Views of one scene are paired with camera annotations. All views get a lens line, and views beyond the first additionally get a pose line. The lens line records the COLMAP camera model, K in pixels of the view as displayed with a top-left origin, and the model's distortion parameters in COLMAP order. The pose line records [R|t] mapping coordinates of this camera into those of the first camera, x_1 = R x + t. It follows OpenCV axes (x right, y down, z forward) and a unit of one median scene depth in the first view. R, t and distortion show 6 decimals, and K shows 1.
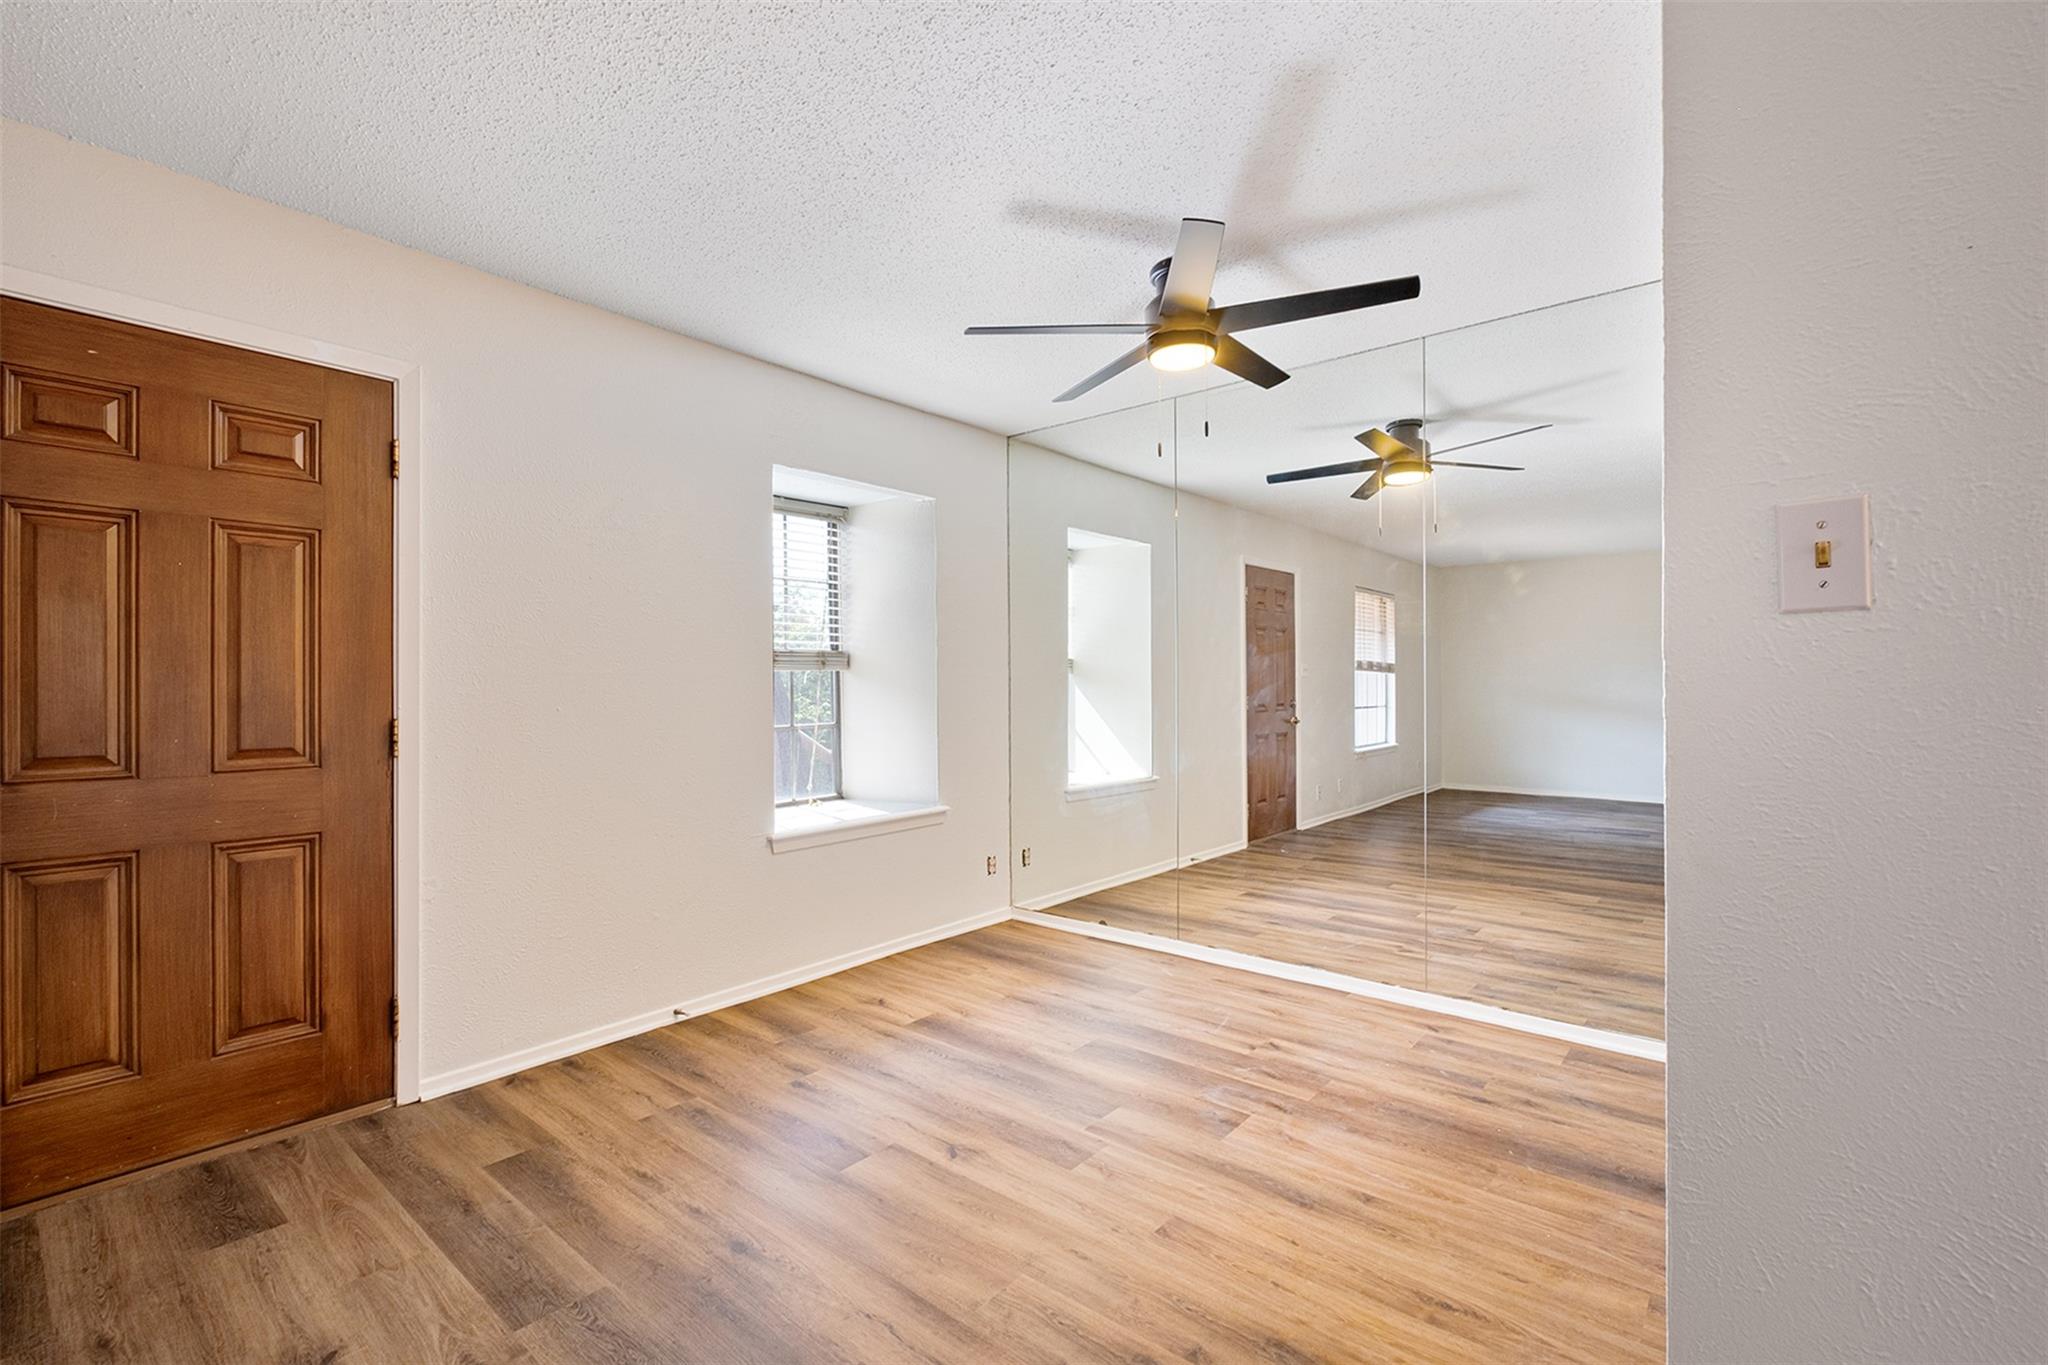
lens RADIAL K [[892.3, 0, 1016.3], [0, 892.3, 670.9], [0, 0, 1]] dist [-0.006178, -0.000860]
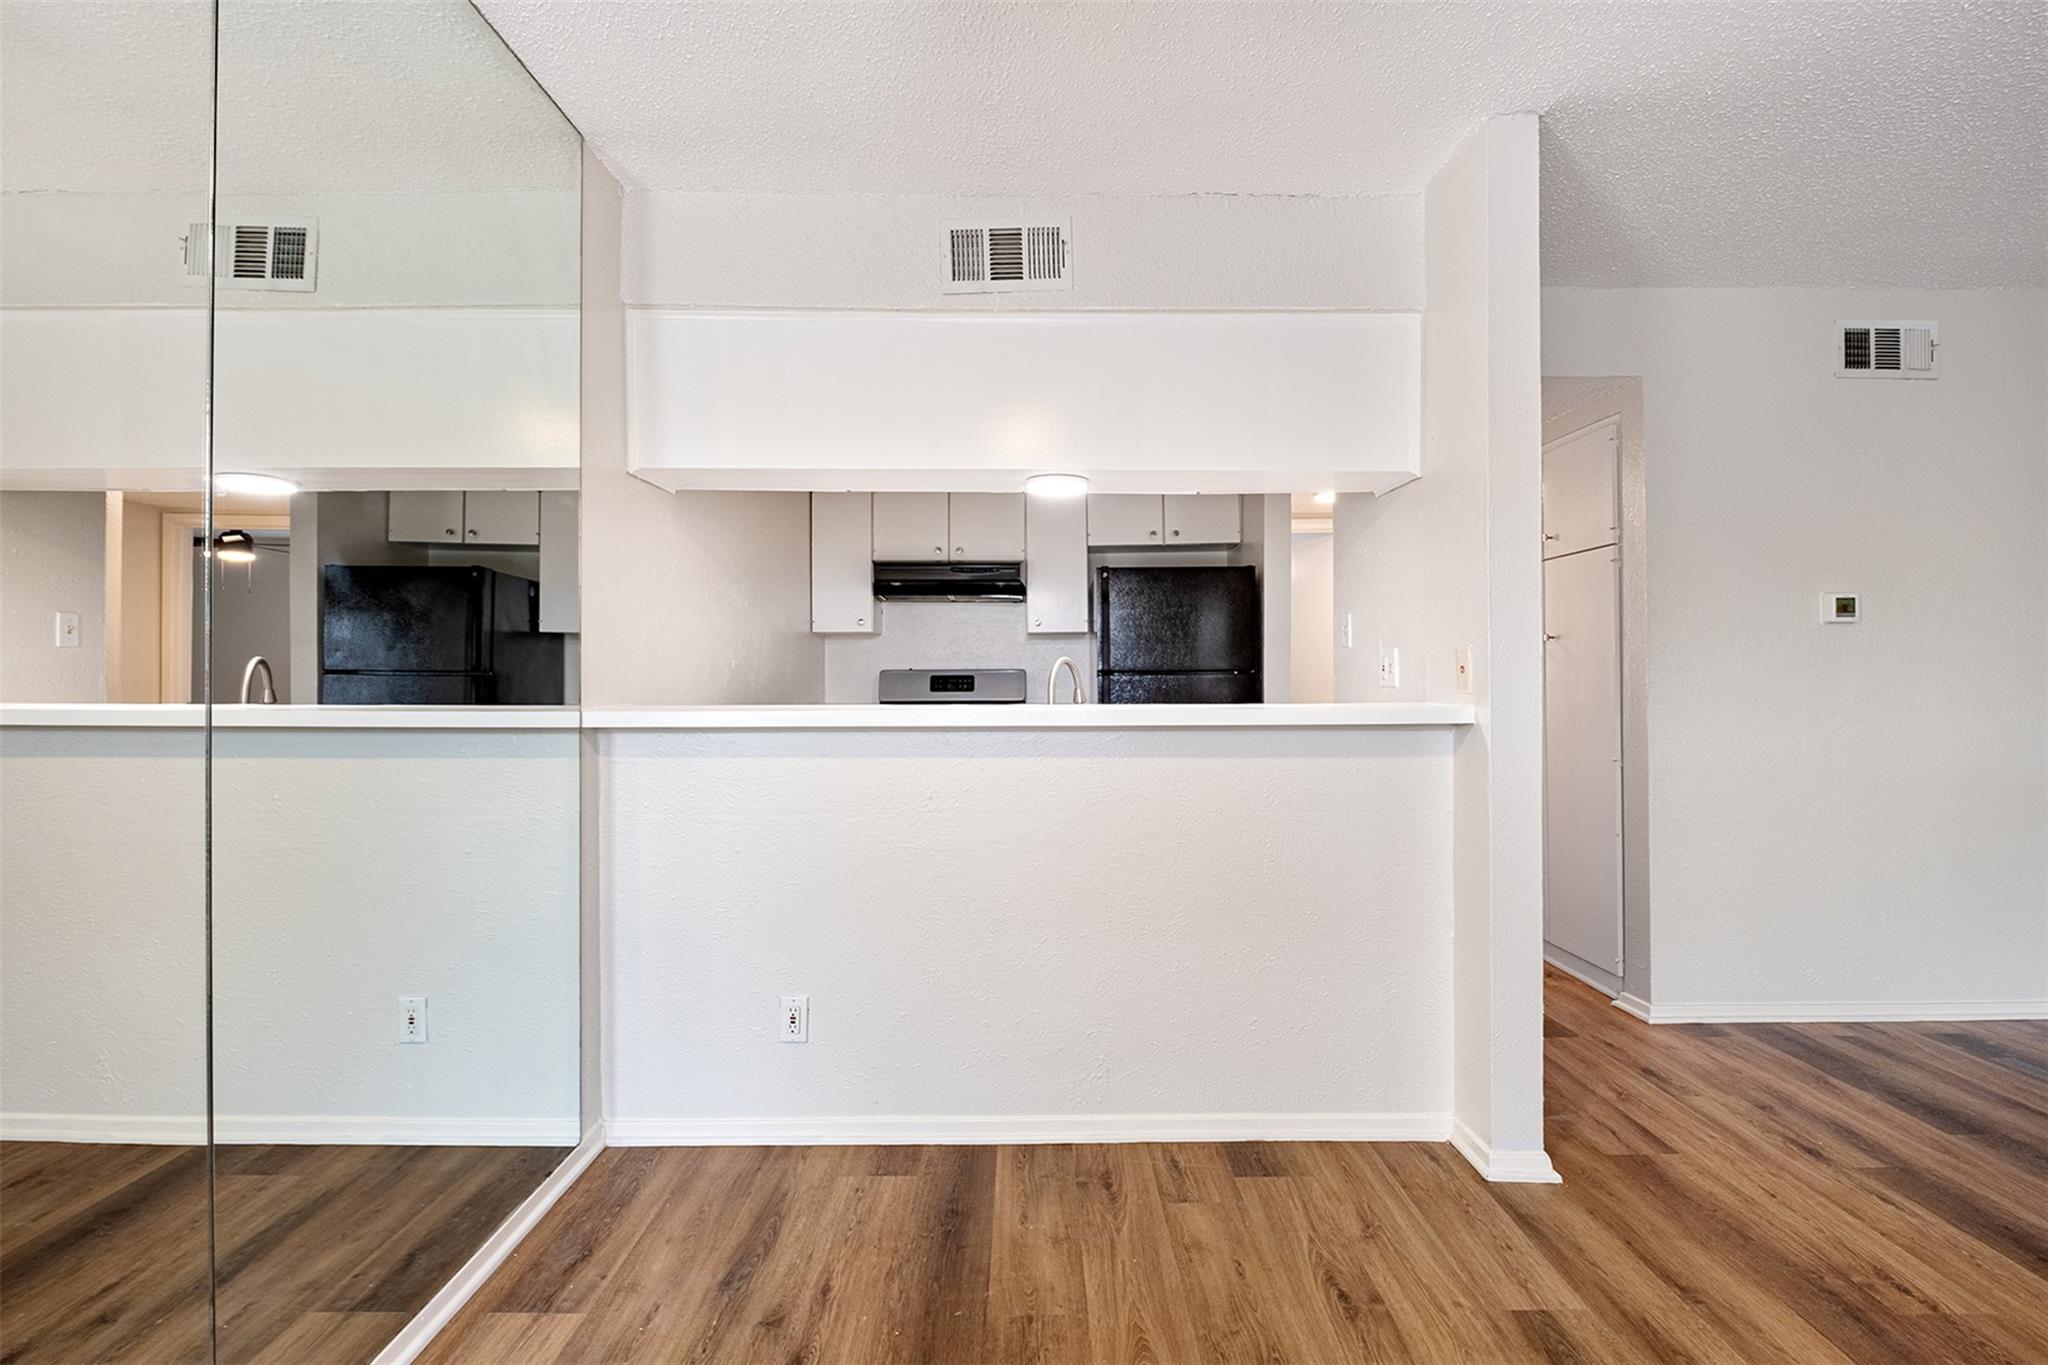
lens RADIAL K [[892.3, 0, 1016.3], [0, 892.3, 670.9], [0, 0, 1]] dist [-0.006178, -0.000860]
pose [[-0.640835, 0.004417, 0.767666, -0.032487], [-0.009191, 0.999868, -0.013425, 0.026354], [-0.767624, -0.015658, -0.640709, 1.408834]]
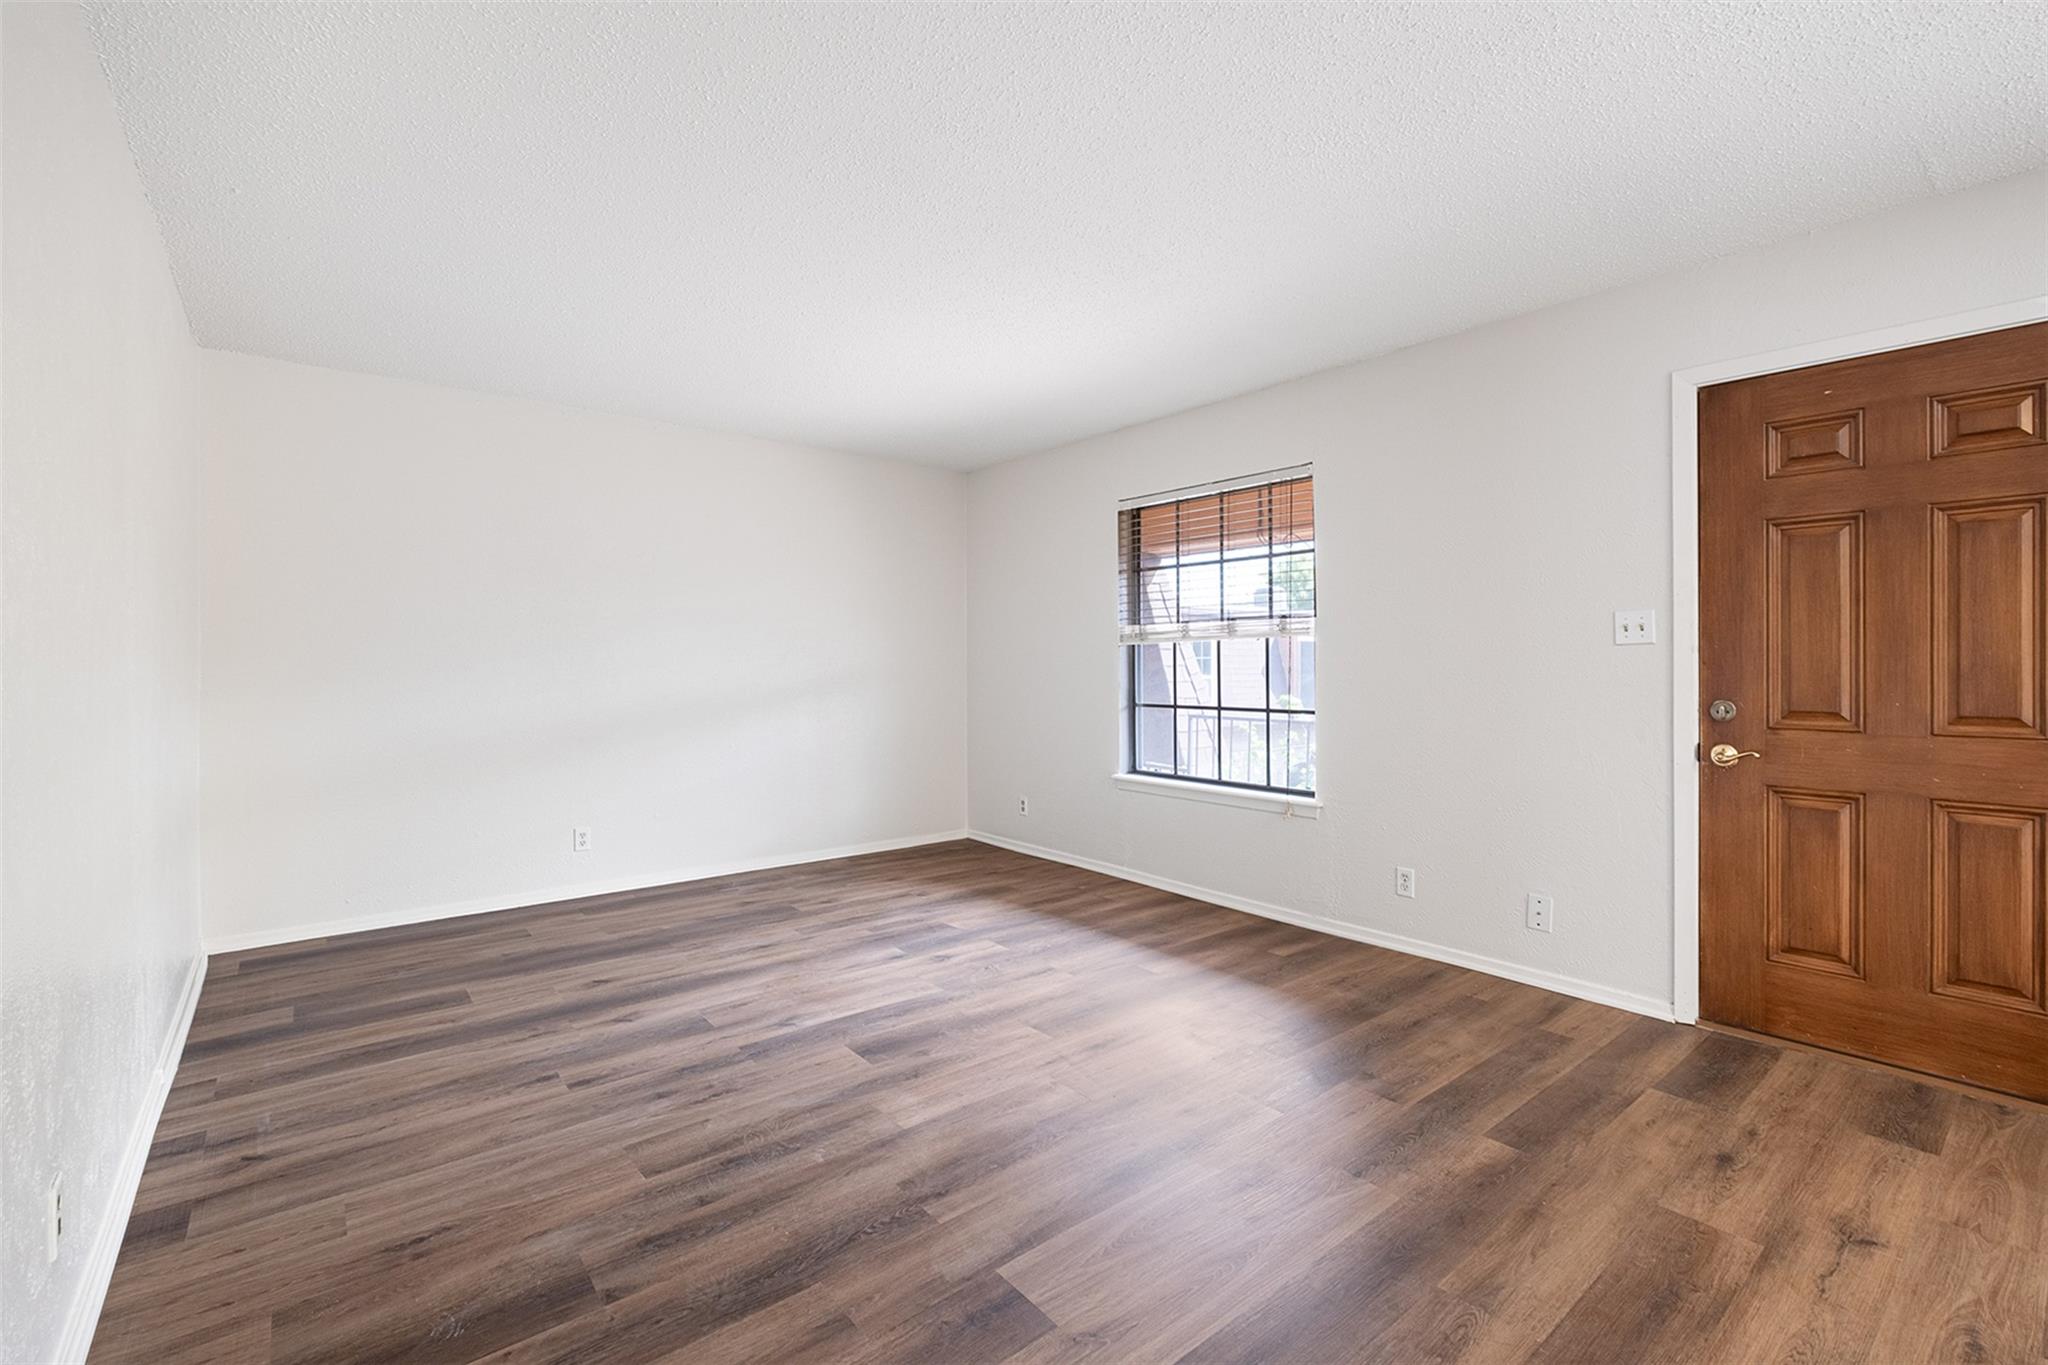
lens RADIAL K [[892.3, 0, 1016.3], [0, 892.3, 670.9], [0, 0, 1]] dist [-0.006178, -0.000860]
pose [[-0.188982, 0.015092, -0.981865, 0.370094], [0.018136, 0.999765, 0.011877, 0.000708], [0.981813, -0.015562, -0.189212, 0.089026]]
